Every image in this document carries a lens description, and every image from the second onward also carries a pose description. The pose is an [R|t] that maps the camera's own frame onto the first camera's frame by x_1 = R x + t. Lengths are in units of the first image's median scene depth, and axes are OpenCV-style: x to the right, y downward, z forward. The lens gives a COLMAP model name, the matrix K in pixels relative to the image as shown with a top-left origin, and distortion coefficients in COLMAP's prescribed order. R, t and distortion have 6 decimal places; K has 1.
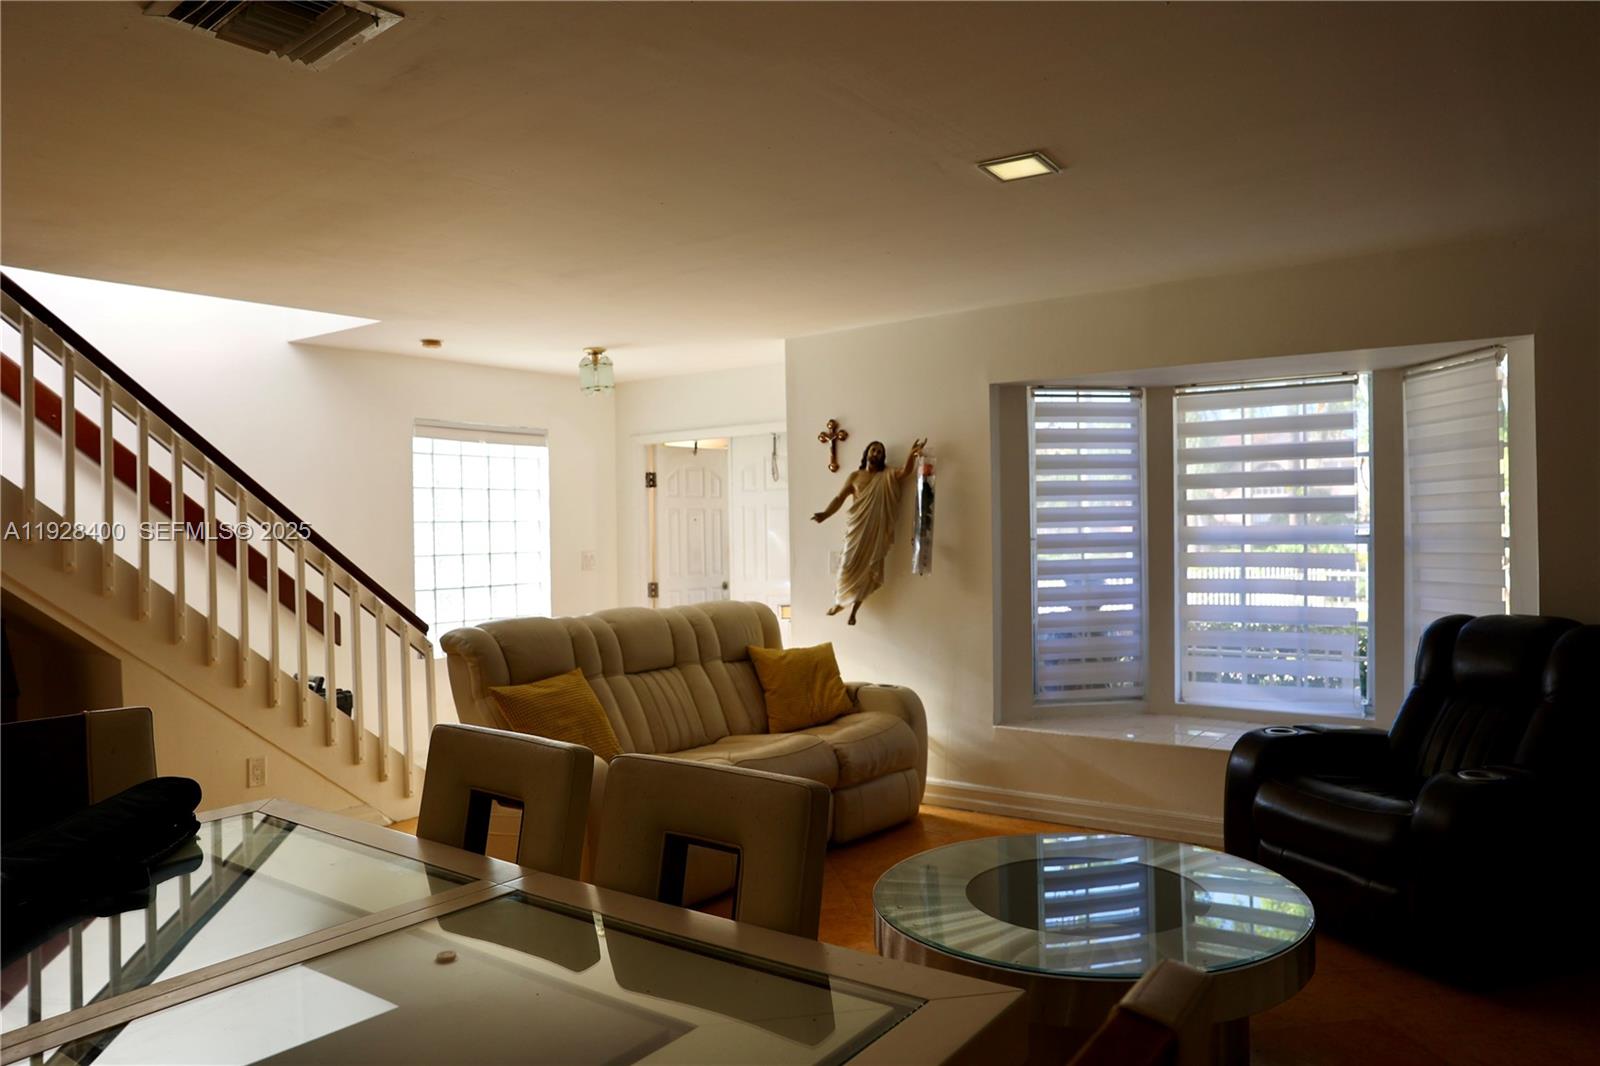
lens RADIAL K [[1101.6, 0, 794.2], [0, 1101.6, 532.9], [0, 0, 1]] dist [-0.055934, 0.031397]
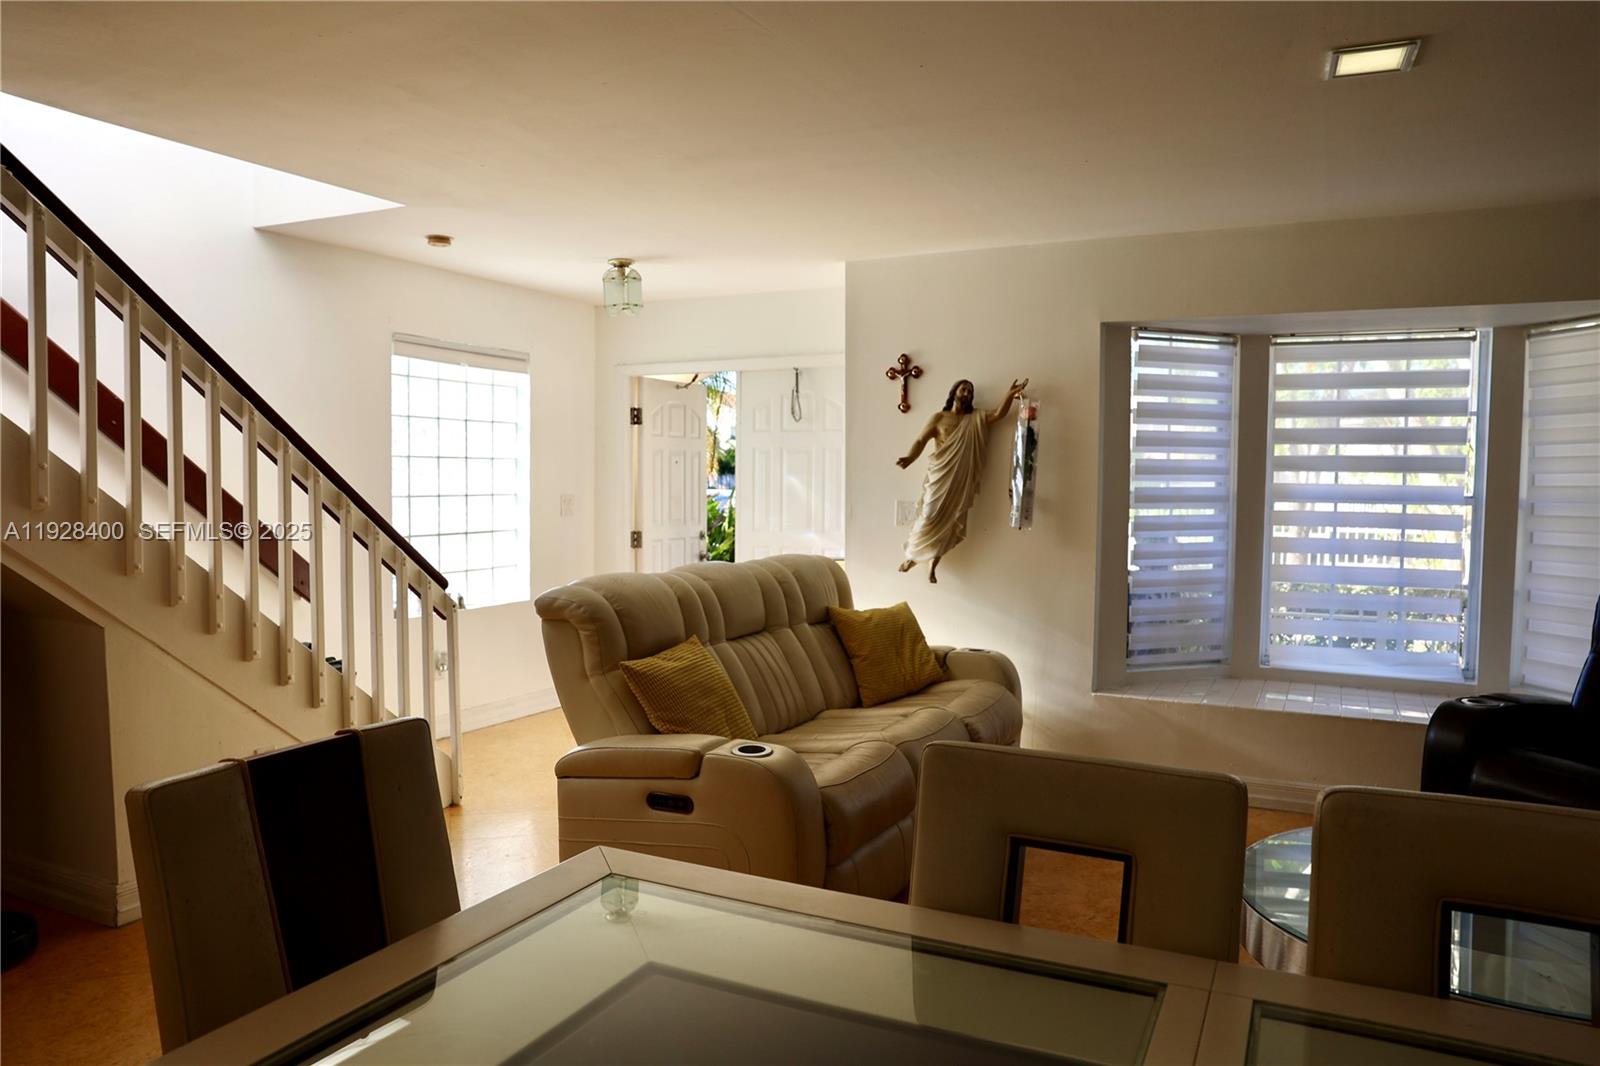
lens RADIAL K [[1101.6, 0, 803.0], [0, 1101.6, 528.9], [0, 0, 1]] dist [-0.055934, 0.031397]
pose [[0.983002, 0.015524, 0.182939, -0.225121], [-0.023358, 0.998896, 0.040747, 0.005092], [-0.182104, -0.044328, 0.982280, 0.138672]]
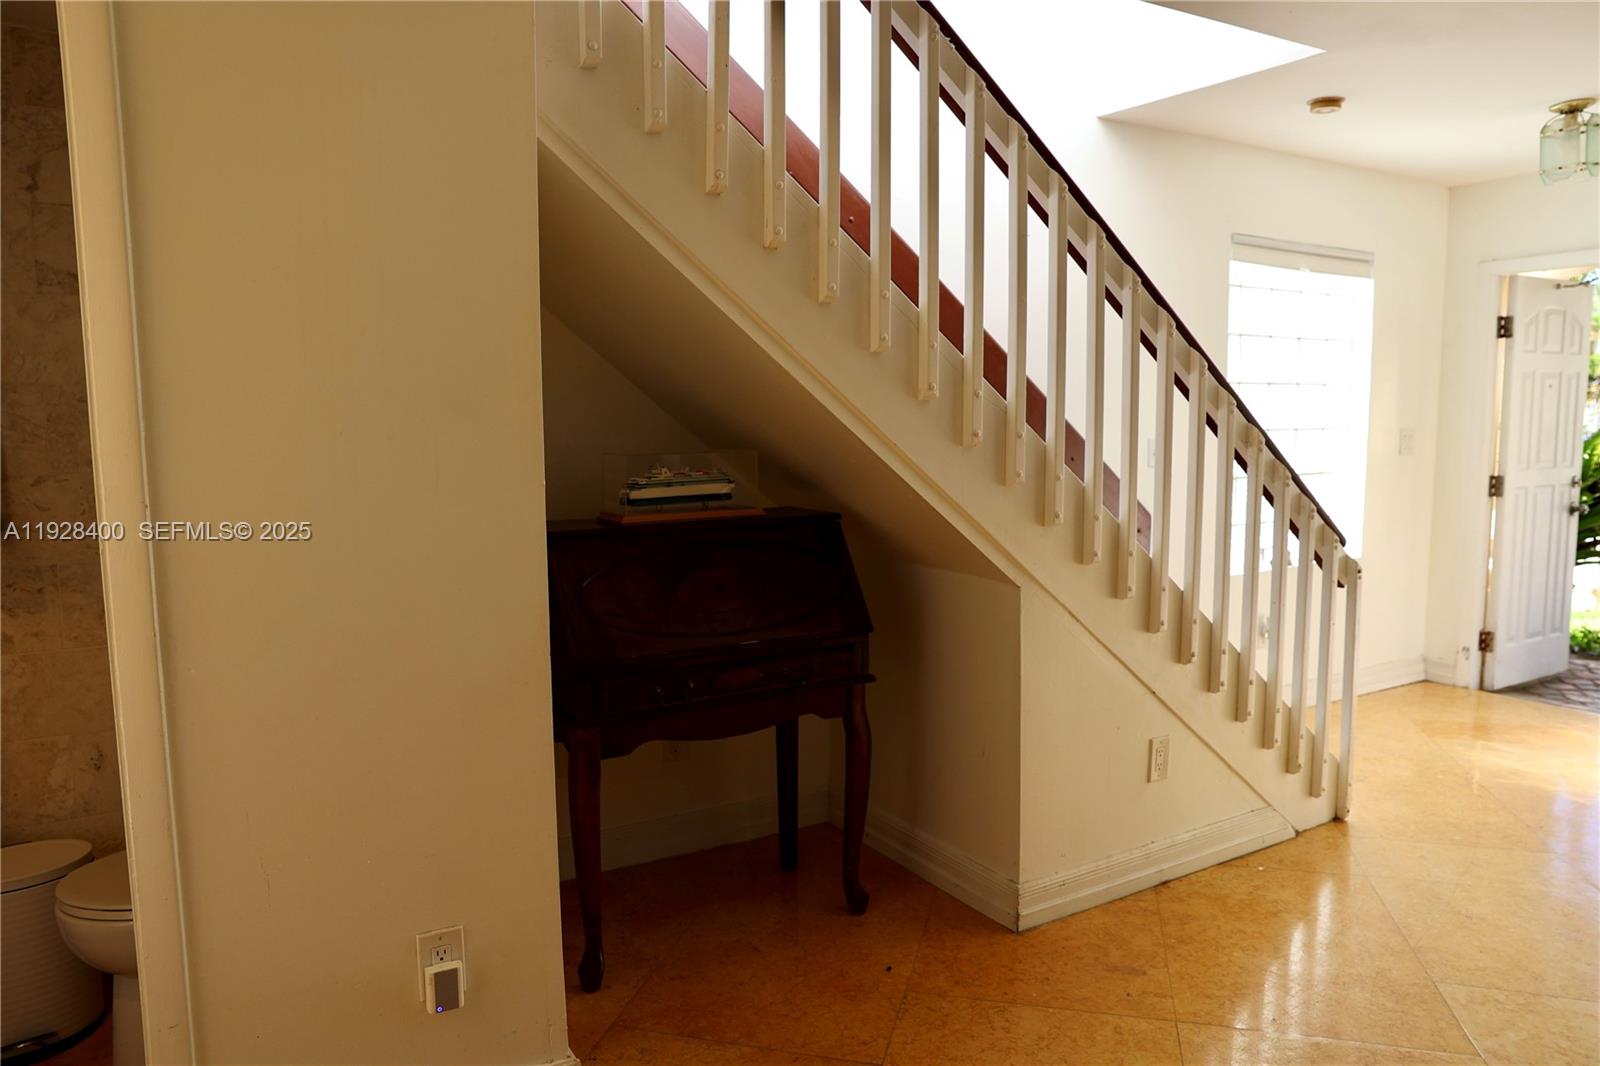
lens RADIAL K [[1101.6, 0, 801.7], [0, 1101.6, 528.6], [0, 0, 1]] dist [-0.055934, 0.031397]
pose [[0.927940, 0.049058, -0.369487, -0.400008], [-0.009359, 0.994055, 0.108480, 0.011581], [0.372612, -0.097205, 0.922882, 0.285165]]
